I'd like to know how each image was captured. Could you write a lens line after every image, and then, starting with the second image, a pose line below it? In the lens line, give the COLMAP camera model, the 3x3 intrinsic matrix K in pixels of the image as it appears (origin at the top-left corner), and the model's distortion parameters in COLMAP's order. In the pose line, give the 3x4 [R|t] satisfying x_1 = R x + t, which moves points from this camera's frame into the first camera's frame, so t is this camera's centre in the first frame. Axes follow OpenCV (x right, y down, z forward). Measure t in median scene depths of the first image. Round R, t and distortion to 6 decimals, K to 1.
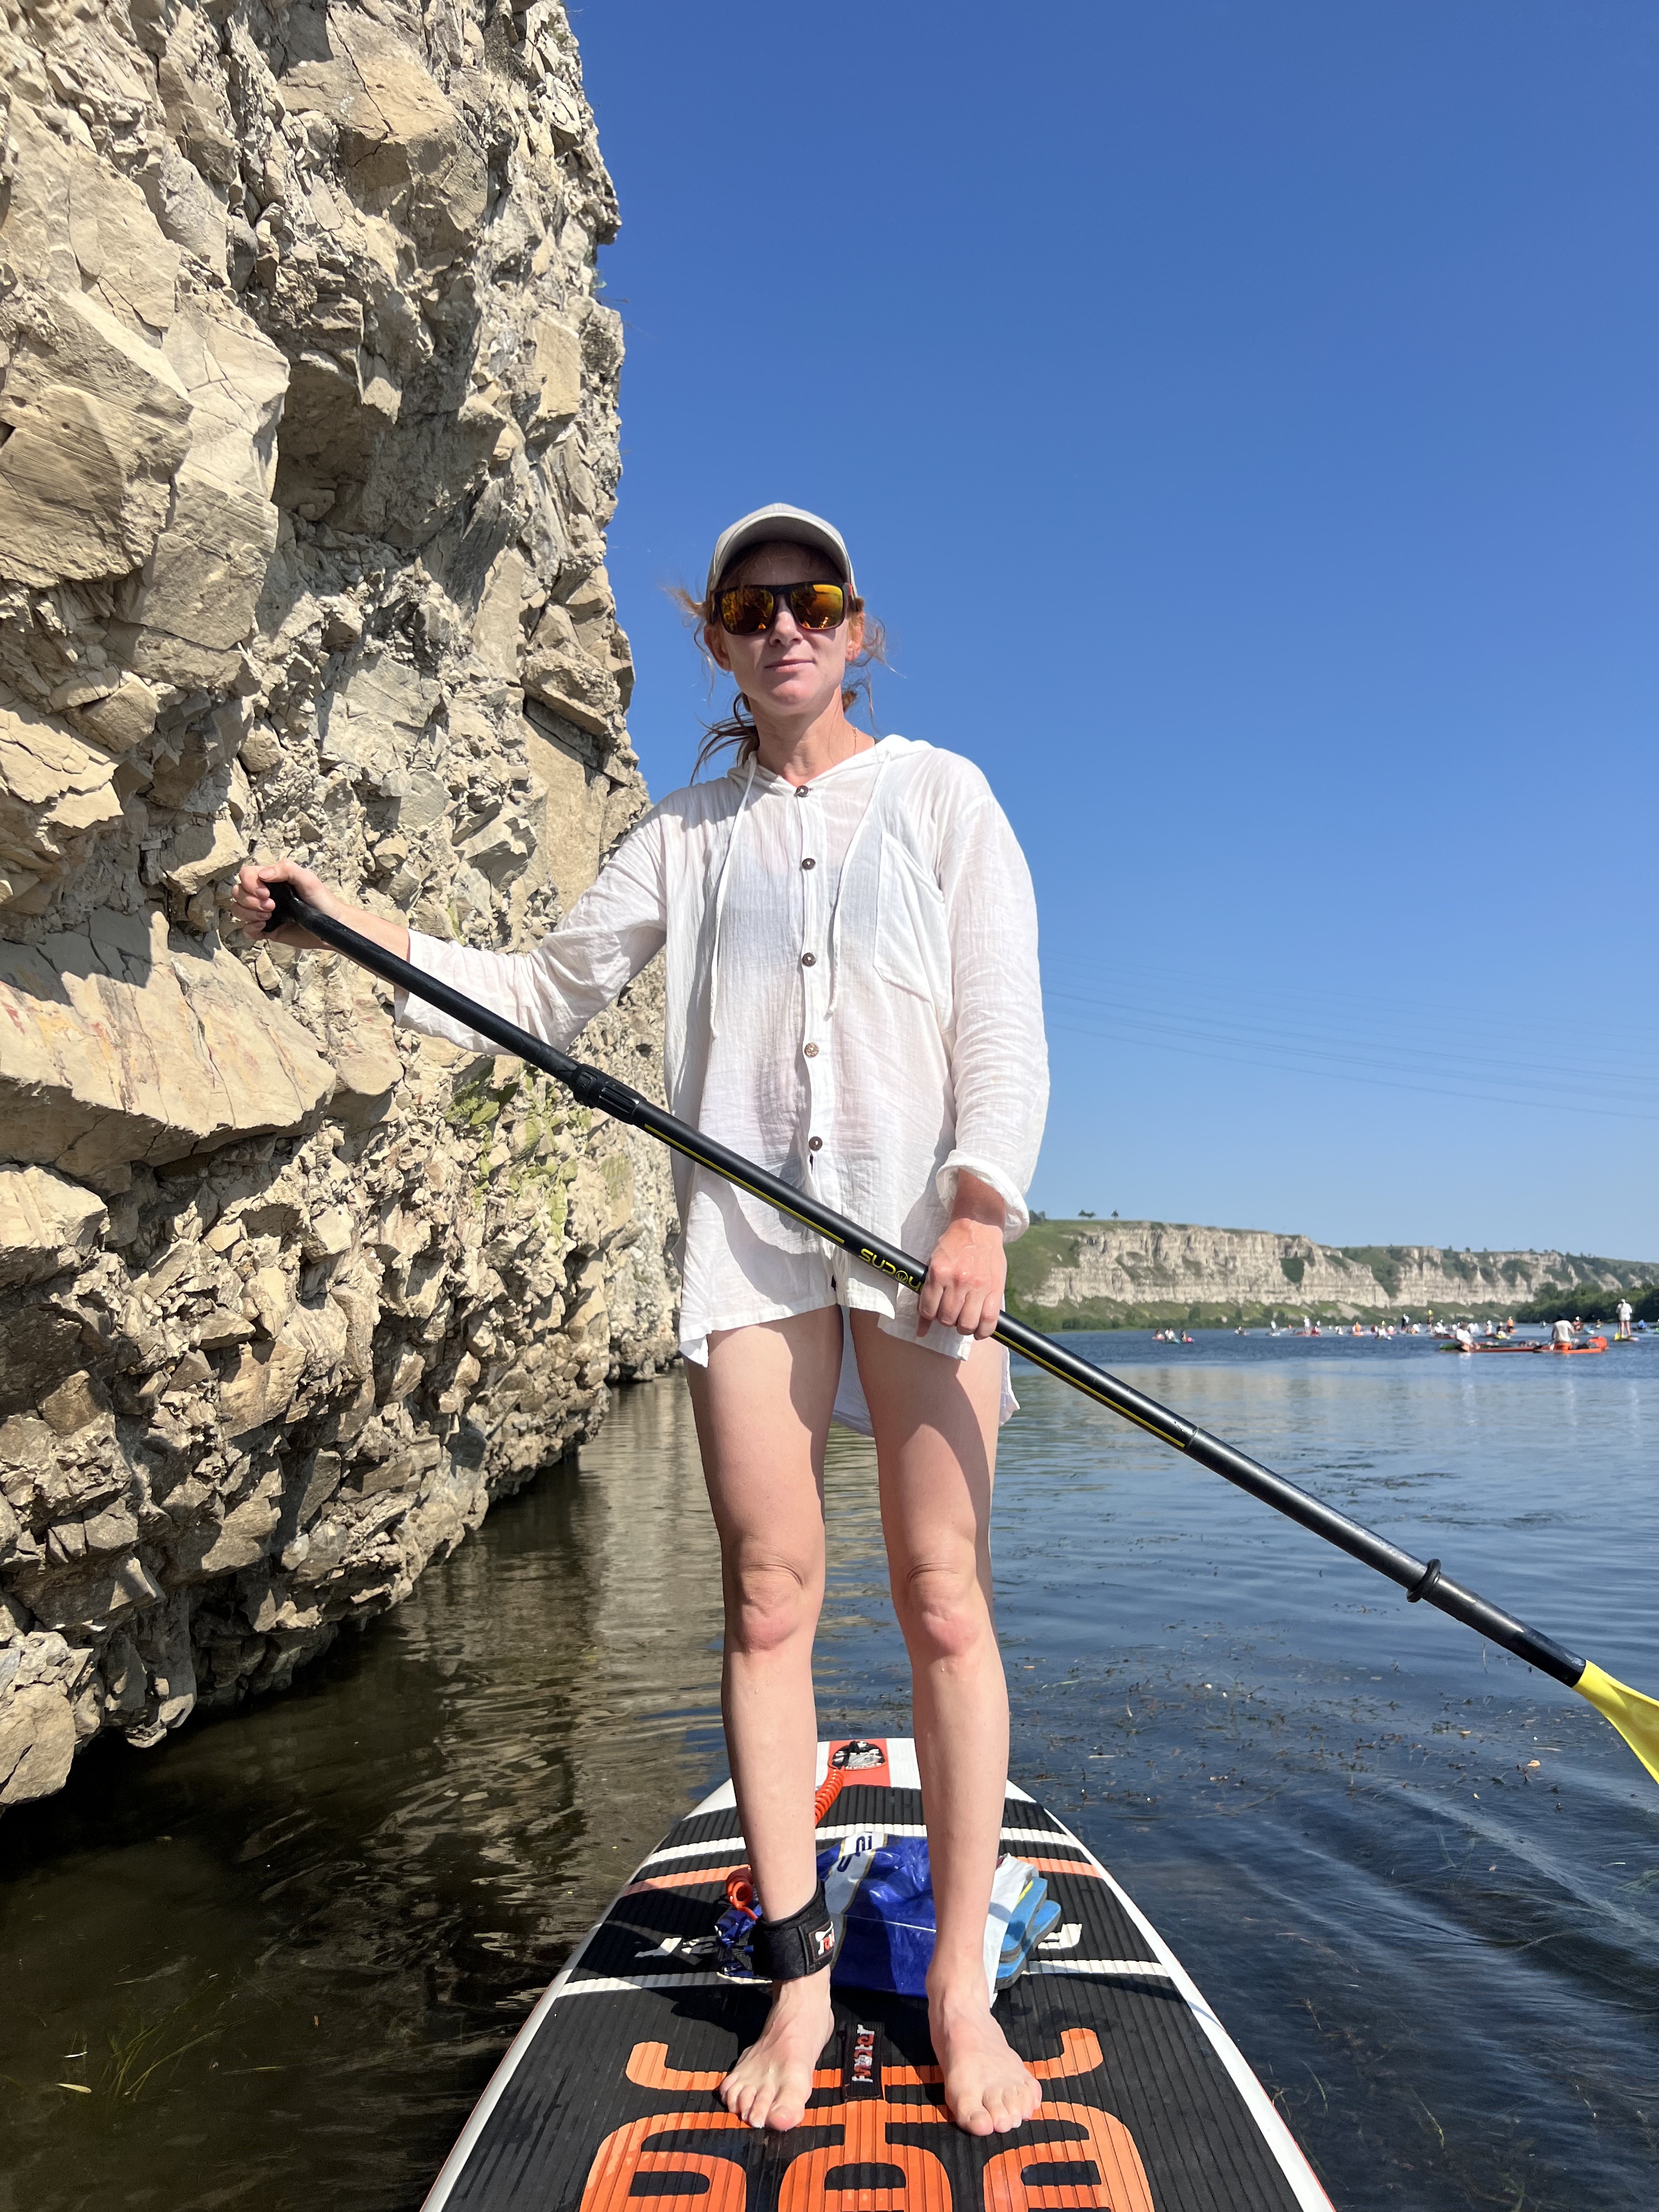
lens RADIAL K [[1689.1, 0, 828.4], [0, 1689.1, 1136.9], [0, 0, 1]] dist [0.078935, -0.145158]
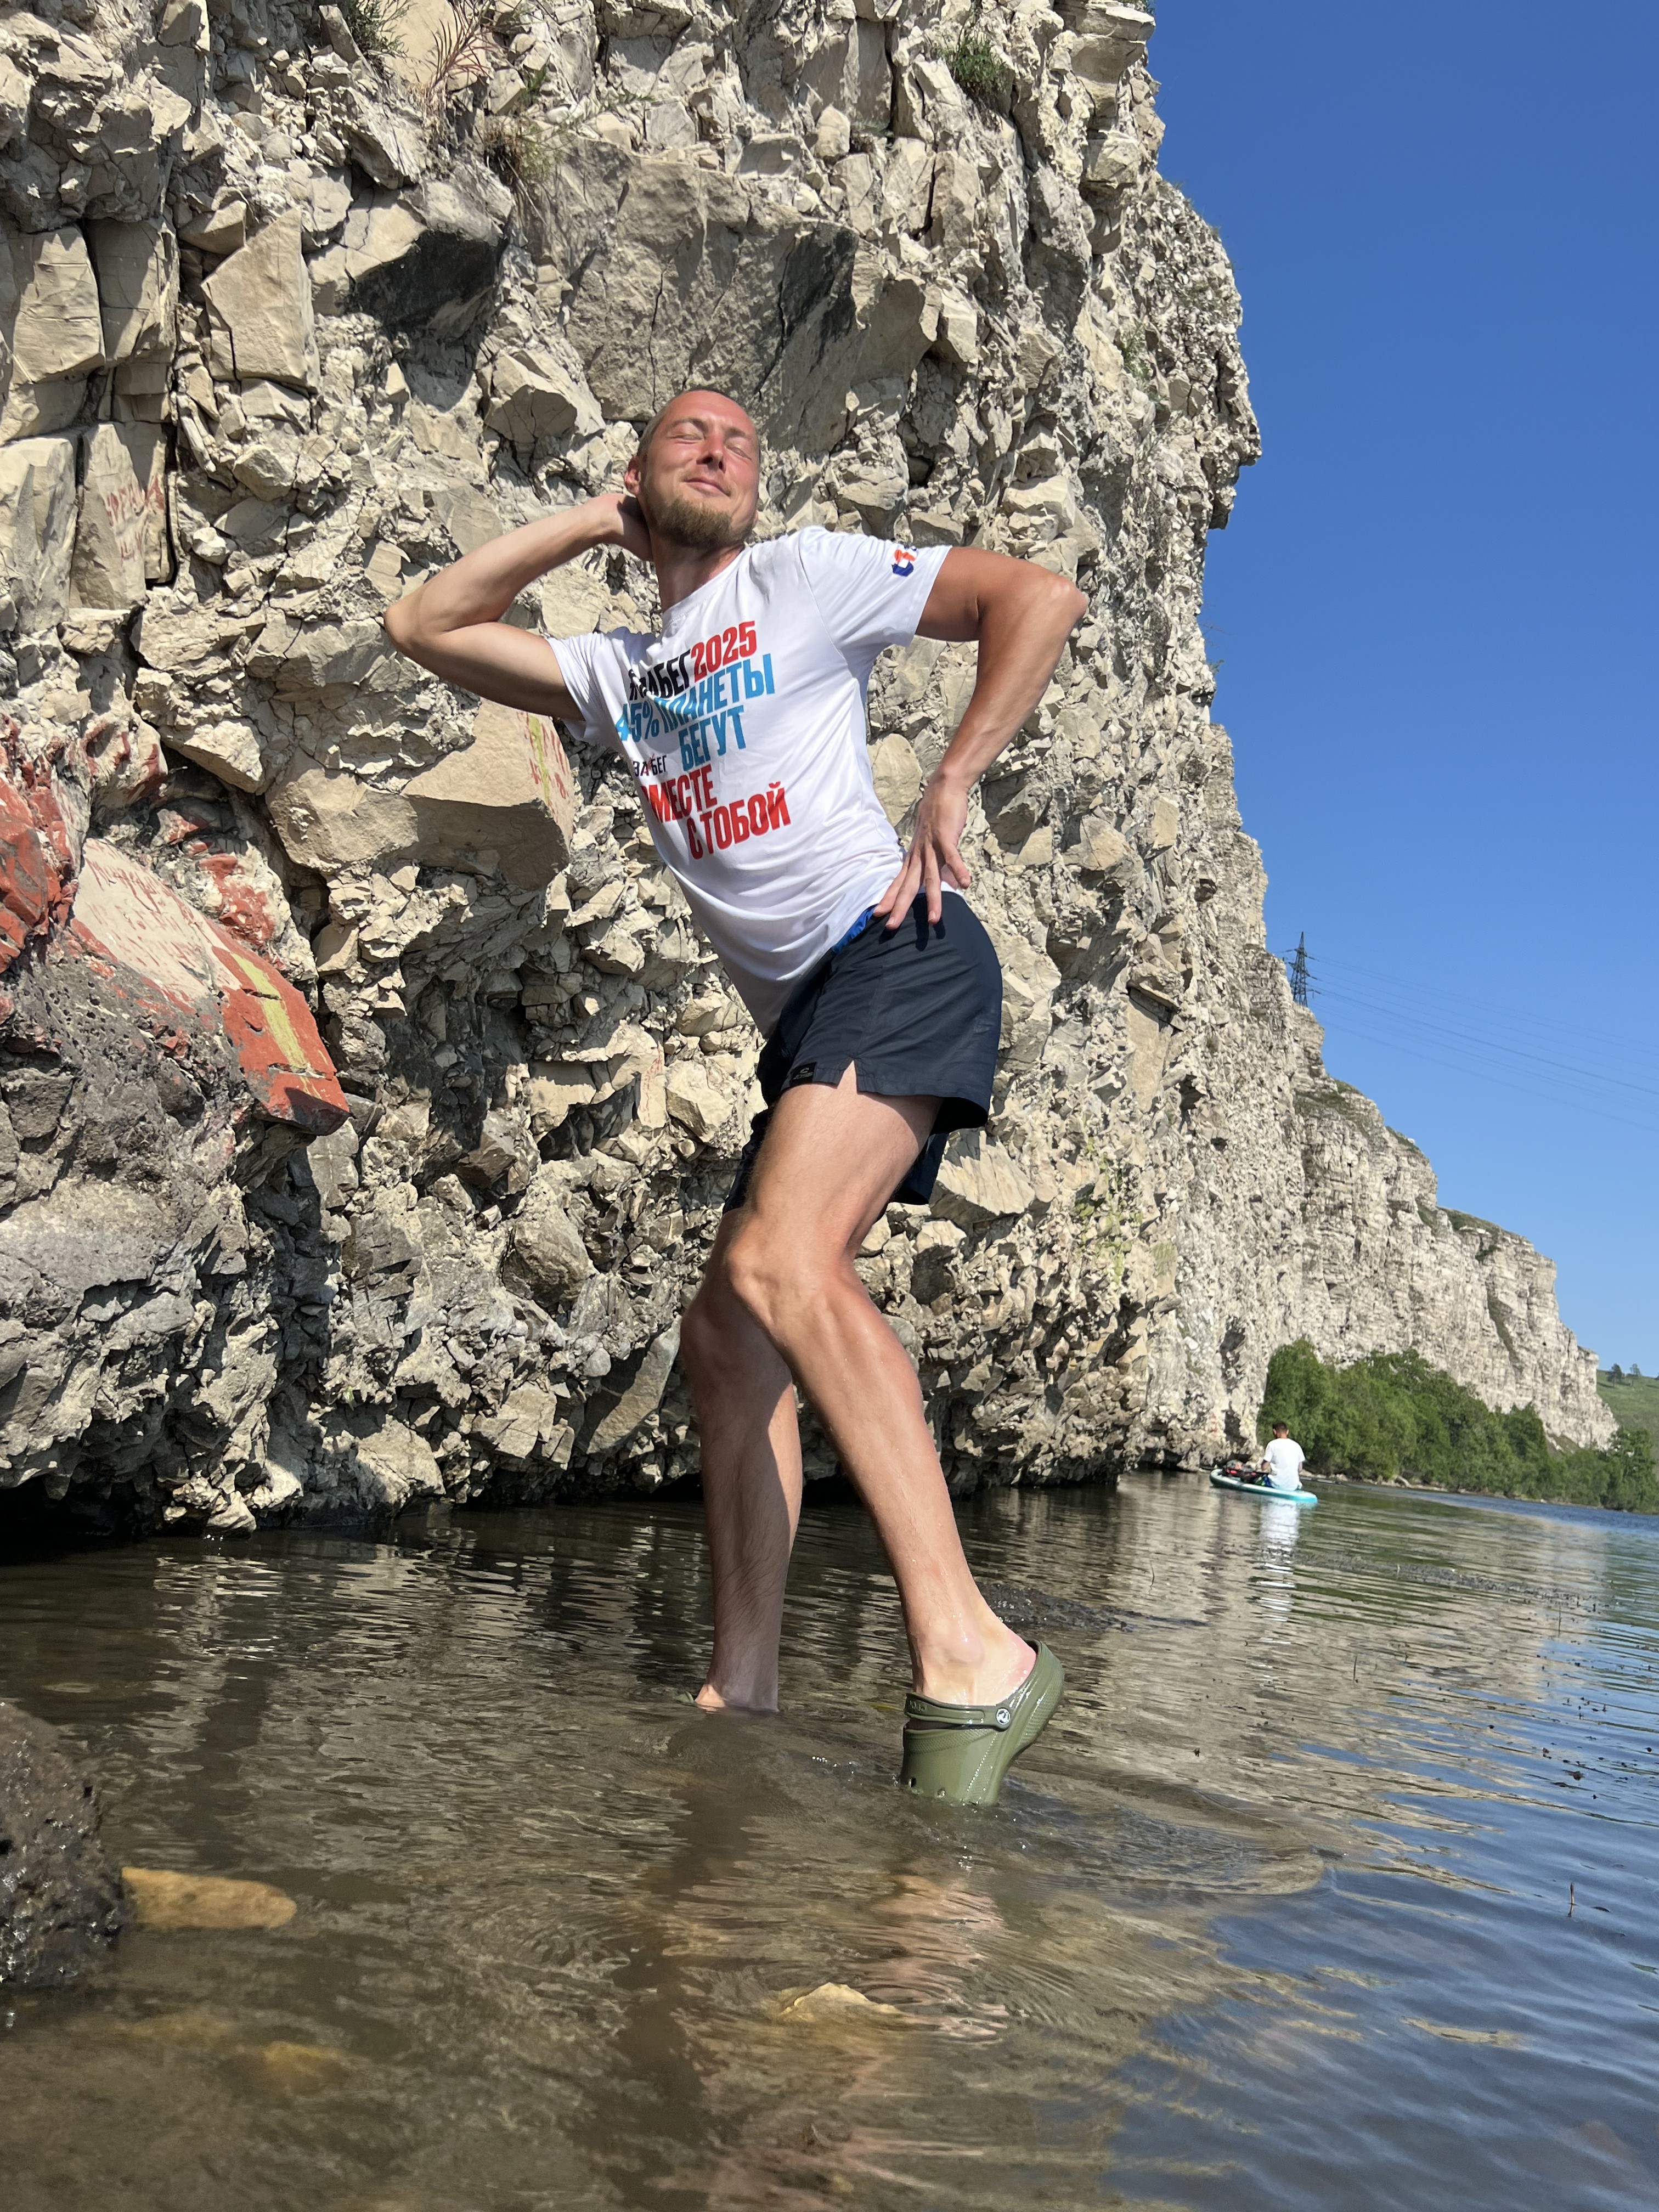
lens RADIAL K [[1821.6, 0, 824.3], [0, 1821.6, 1098.3], [0, 0, 1]] dist [0.045535, -0.045852]
pose [[0.942218, 0.088853, -0.323003, 0.229684], [-0.109770, 0.992841, -0.047090, -0.014005], [0.316507, 0.079825, 0.945226, -1.399201]]
